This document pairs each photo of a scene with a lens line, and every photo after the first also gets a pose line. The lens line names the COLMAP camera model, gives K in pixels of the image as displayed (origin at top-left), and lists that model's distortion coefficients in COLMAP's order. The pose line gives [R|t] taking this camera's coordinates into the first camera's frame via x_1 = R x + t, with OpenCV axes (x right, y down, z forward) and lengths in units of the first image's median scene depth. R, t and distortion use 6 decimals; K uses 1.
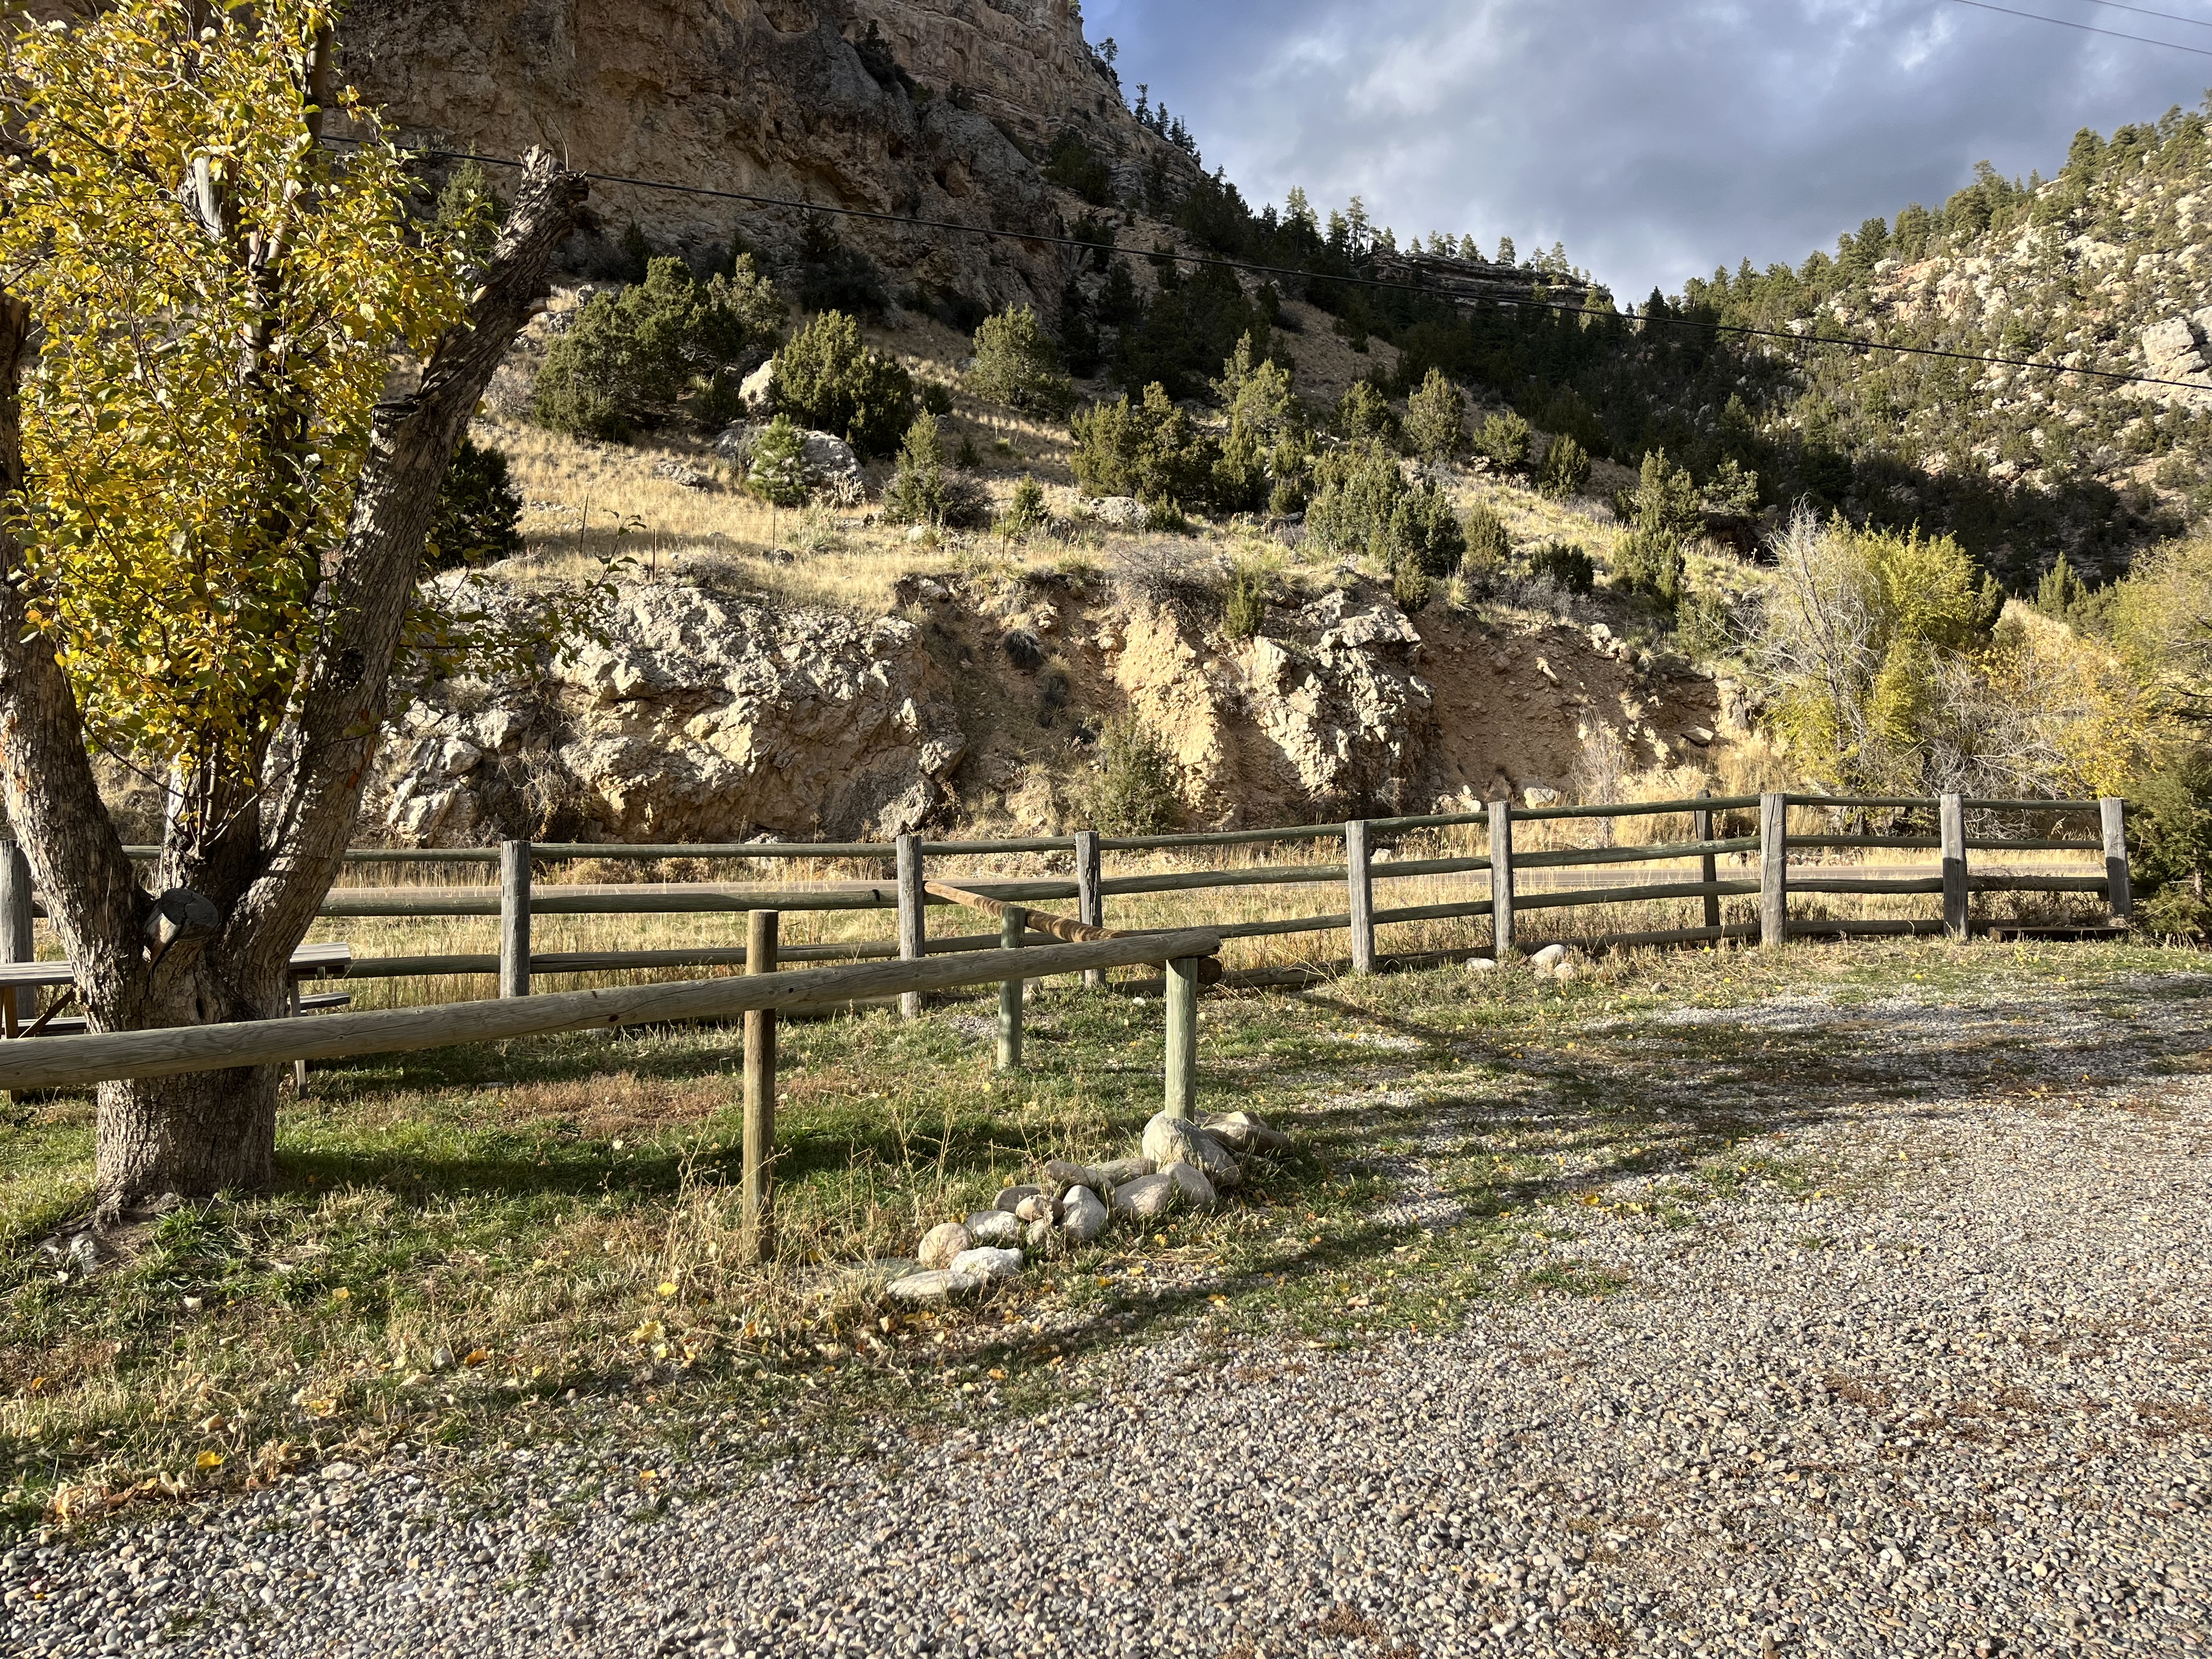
lens RADIAL K [[1668.4, 0, 1108.2], [0, 1668.4, 850.0], [0, 0, 1]] dist [0.061579, -0.073477]
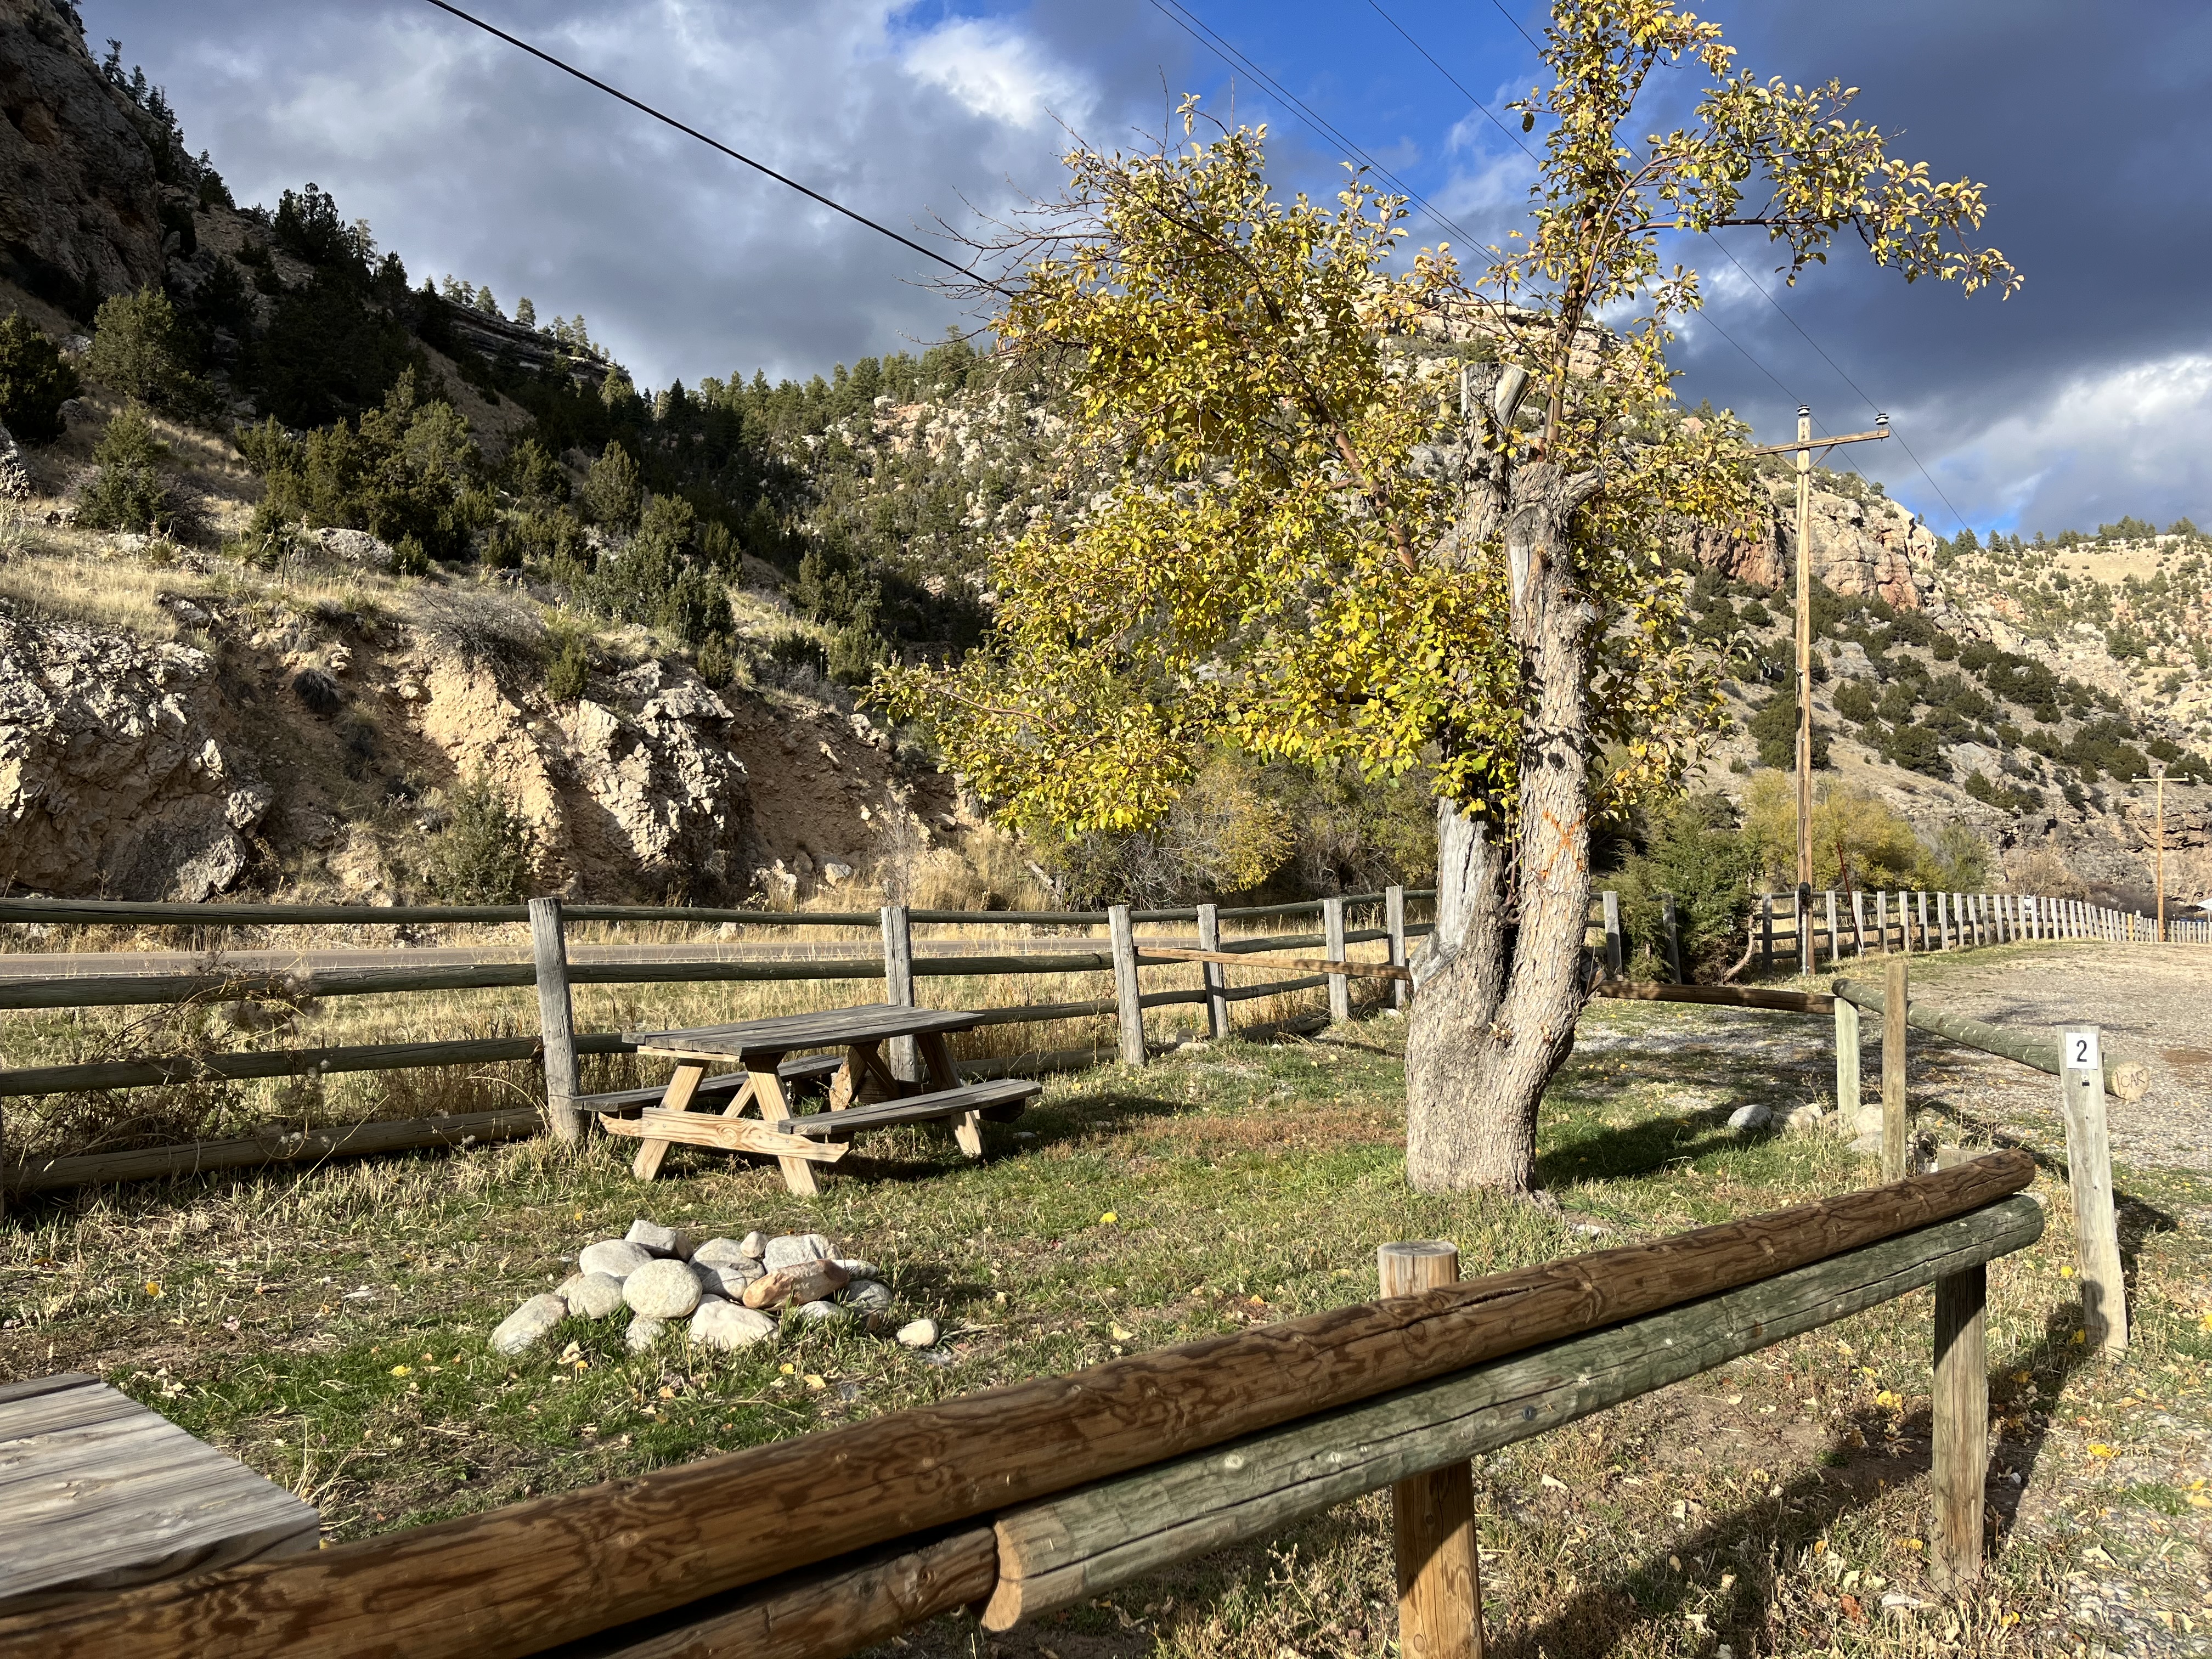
lens RADIAL K [[1668.4, 0, 1114.0], [0, 1668.4, 843.1], [0, 0, 1]] dist [0.061579, -0.073477]
pose [[0.837059, 0.037126, 0.545851, -0.169400], [-0.011123, 0.998644, -0.050867, 0.001695], [-0.546999, 0.036507, 0.836337, 0.012630]]
